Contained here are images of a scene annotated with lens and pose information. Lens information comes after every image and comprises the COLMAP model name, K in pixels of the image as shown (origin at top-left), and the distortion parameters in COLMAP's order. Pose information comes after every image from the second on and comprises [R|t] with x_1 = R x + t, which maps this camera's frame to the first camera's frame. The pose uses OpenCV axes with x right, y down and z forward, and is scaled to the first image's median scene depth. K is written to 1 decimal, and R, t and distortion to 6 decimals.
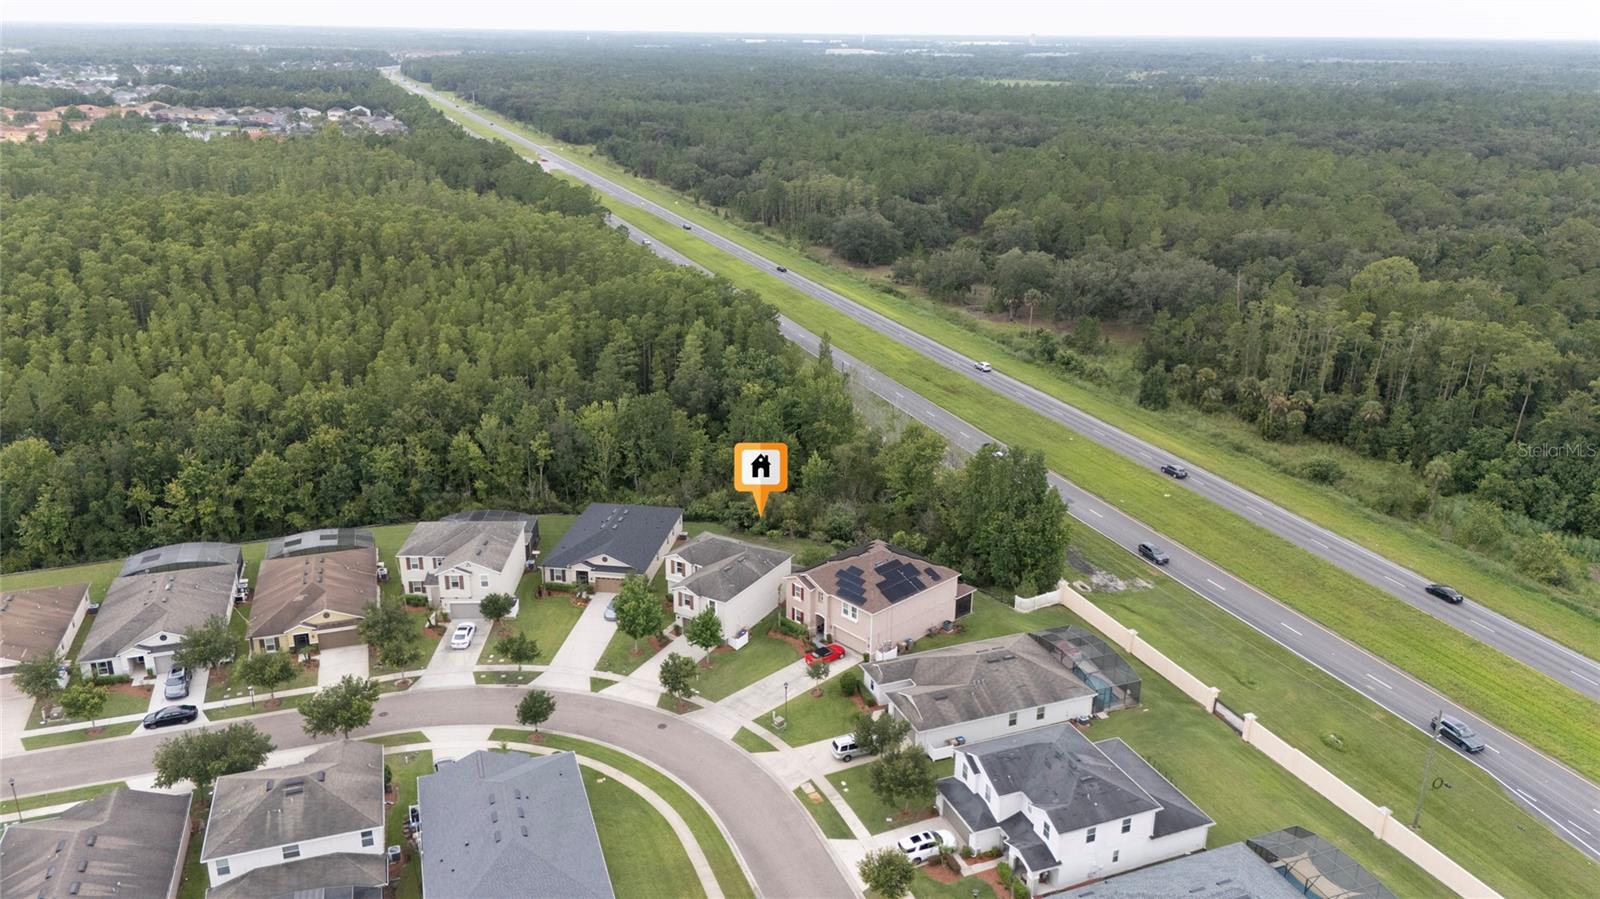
lens RADIAL K [[1181.2, 0, 800.0], [0, 1181.2, 456.0], [0, 0, 1]] dist [0.064732, -0.062510]
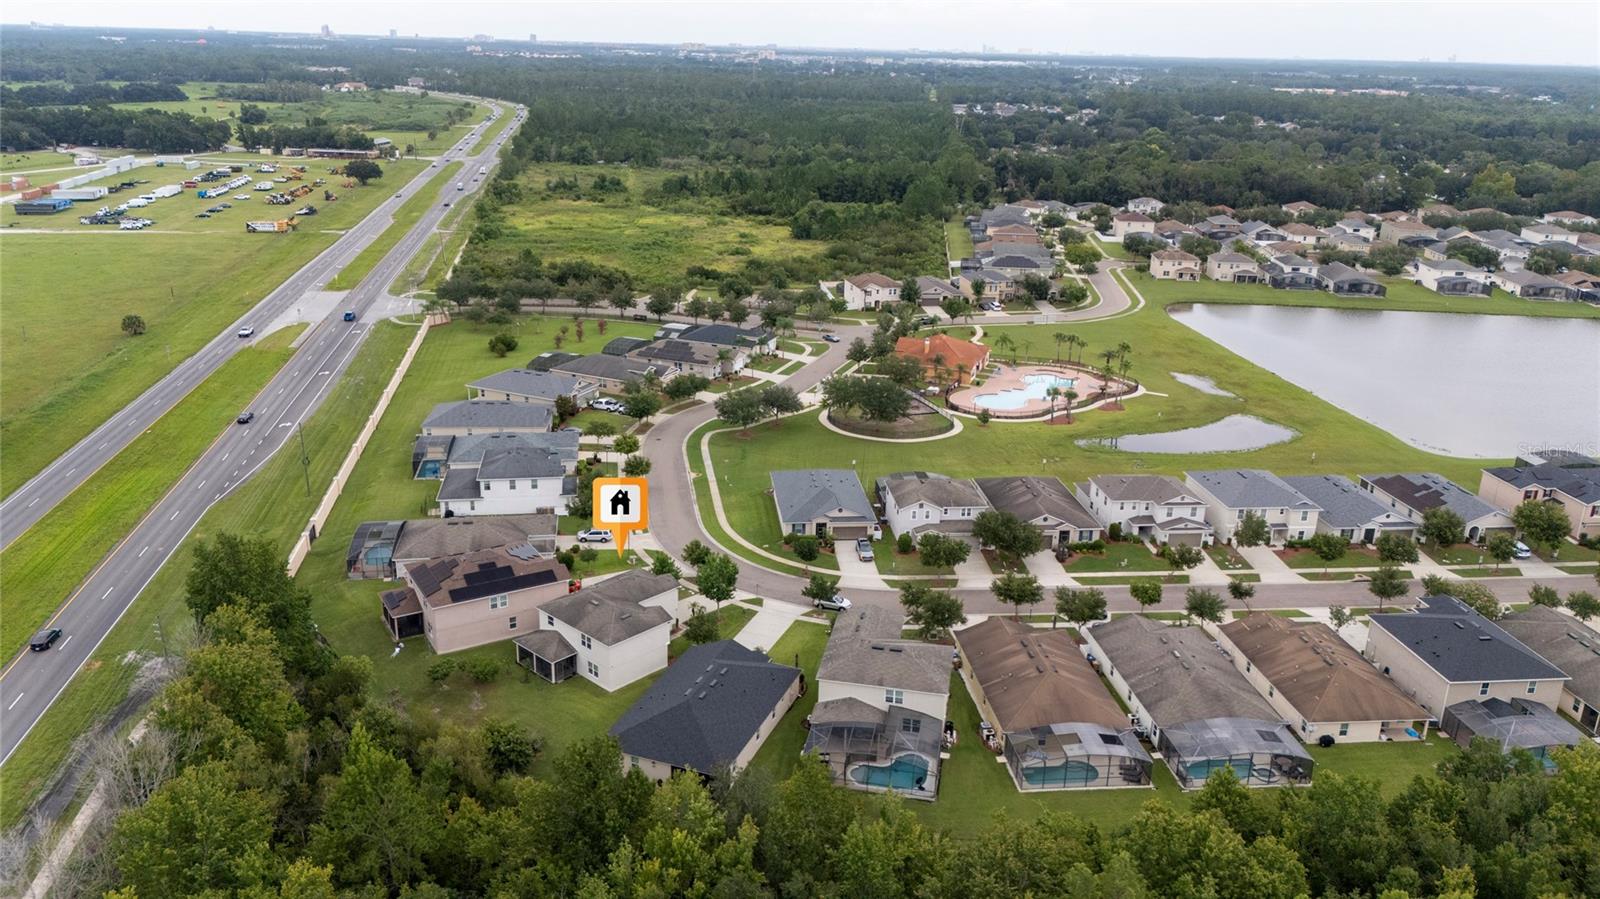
lens RADIAL K [[1170.9, 0, 800.0], [0, 1170.9, 460.5], [0, 0, 1]] dist [0.093289, -0.090006]
pose [[-0.975671, -0.101017, 0.194580, -0.312044], [0.044449, 0.777950, 0.626752, -0.478683], [-0.214686, 0.620152, -0.754534, 1.305403]]
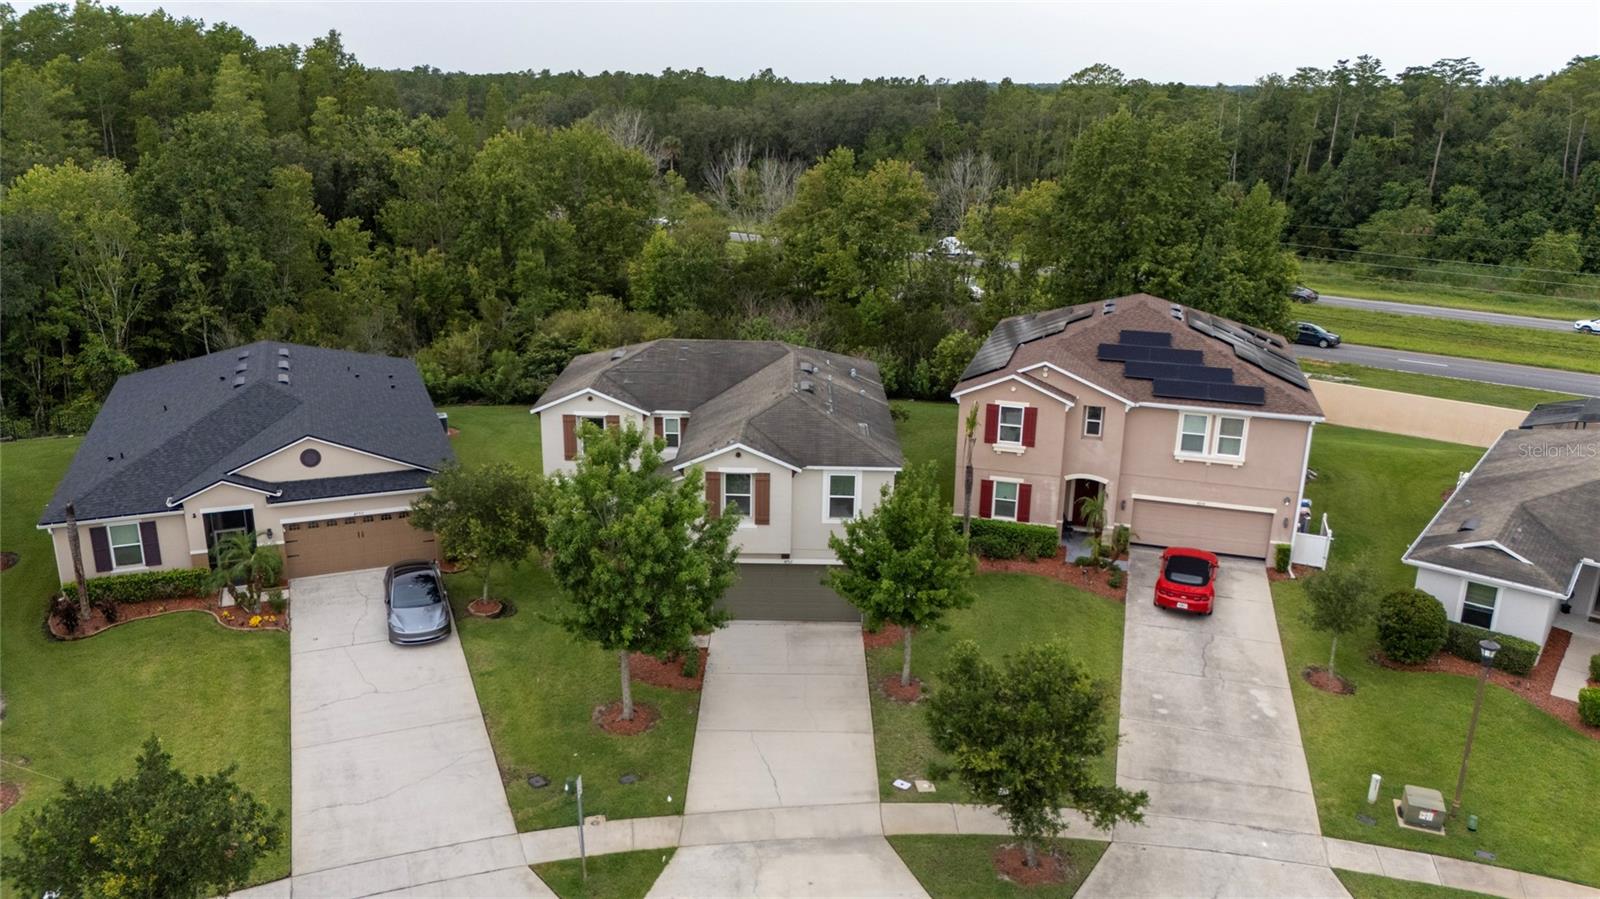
lens RADIAL K [[1170.9, 0, 800.0], [0, 1170.9, 460.5], [0, 0, 1]] dist [0.093289, -0.090006]
pose [[0.861334, -0.149376, 0.485583, -0.168305], [0.163955, 0.986387, 0.012608, 0.086151], [-0.480856, 0.068754, 0.874100, 0.571591]]
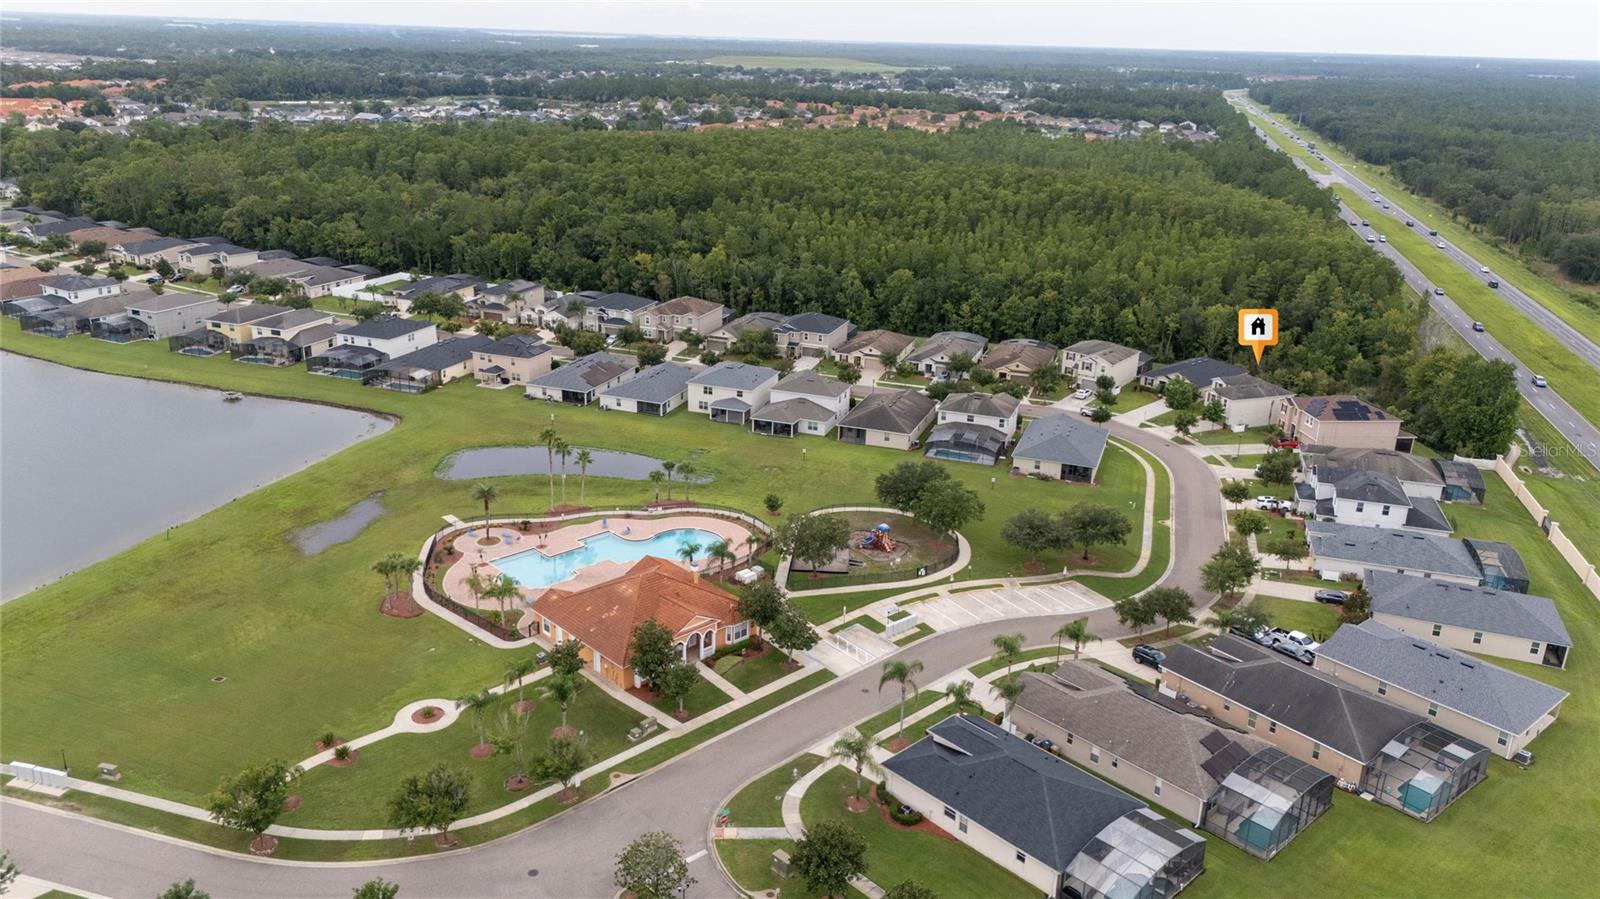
lens RADIAL K [[1170.9, 0, 800.0], [0, 1170.9, 460.5], [0, 0, 1]] dist [0.093289, -0.090006]
pose [[0.784844, 0.223093, -0.578143, 0.330835], [-0.230865, 0.971053, 0.061302, 0.183288], [0.575083, 0.085360, 0.813630, -0.523818]]
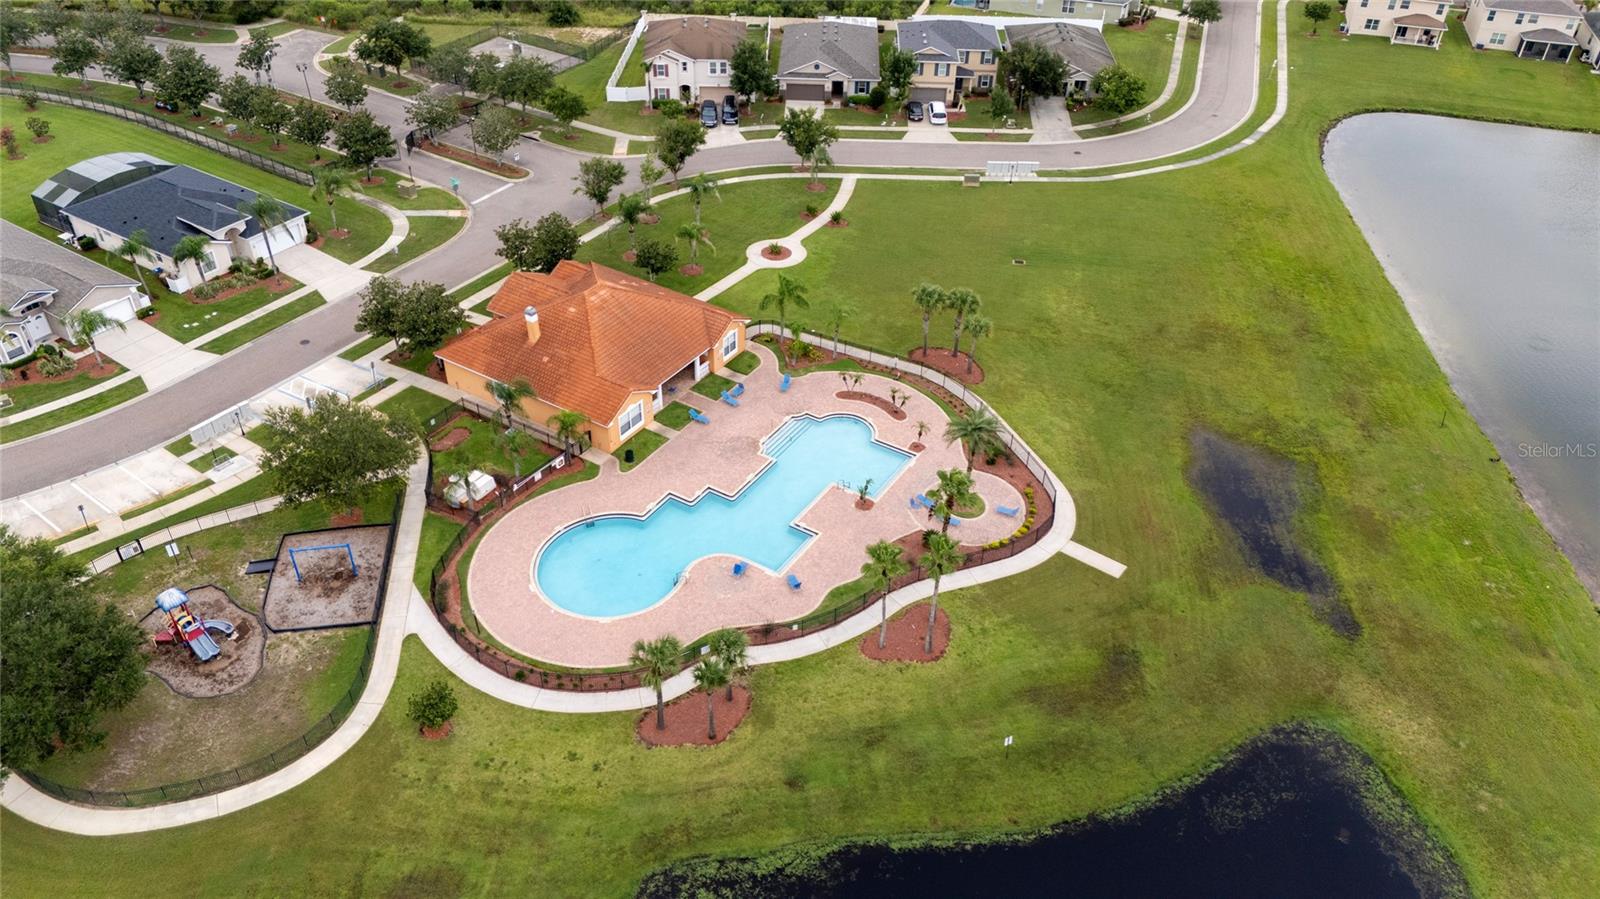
lens RADIAL K [[1170.9, 0, 800.0], [0, 1170.9, 460.5], [0, 0, 1]] dist [0.093289, -0.090006]
pose [[-0.911651, -0.271978, 0.308090, -0.474097], [0.111409, 0.558044, 0.822299, -0.082909], [-0.395575, 0.783974, -0.478441, 0.357231]]
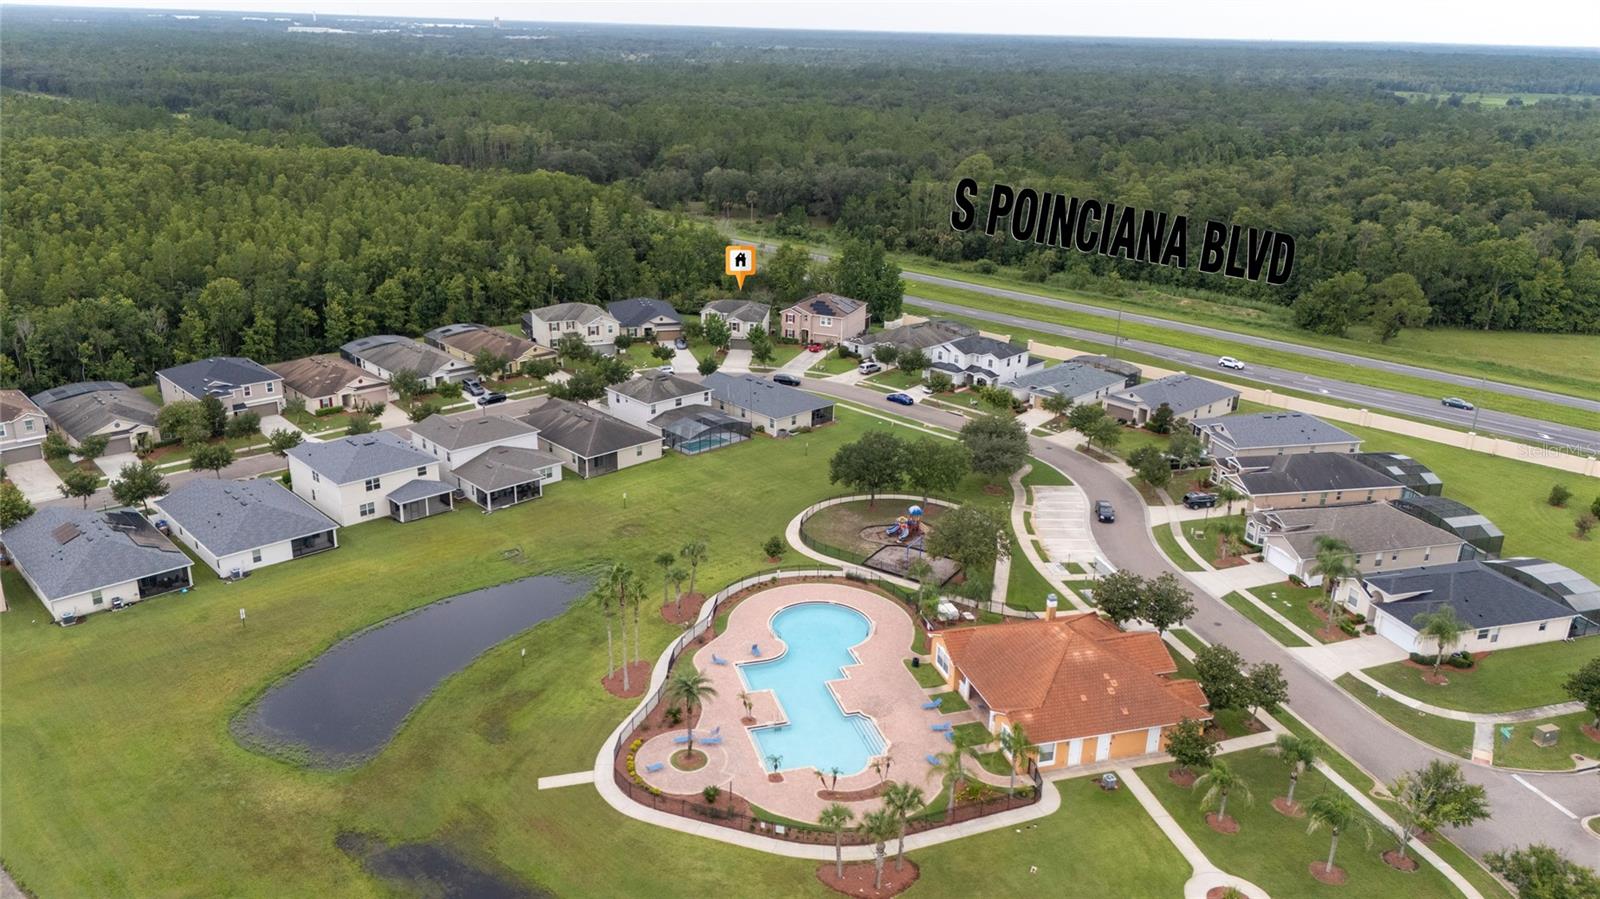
lens RADIAL K [[1170.9, 0, 800.0], [0, 1170.9, 460.5], [0, 0, 1]] dist [0.093289, -0.090006]
pose [[0.906836, -0.132050, 0.400264, -0.549815], [0.126218, 0.991154, 0.041031, 0.196955], [-0.402141, 0.013312, 0.915481, -0.455824]]
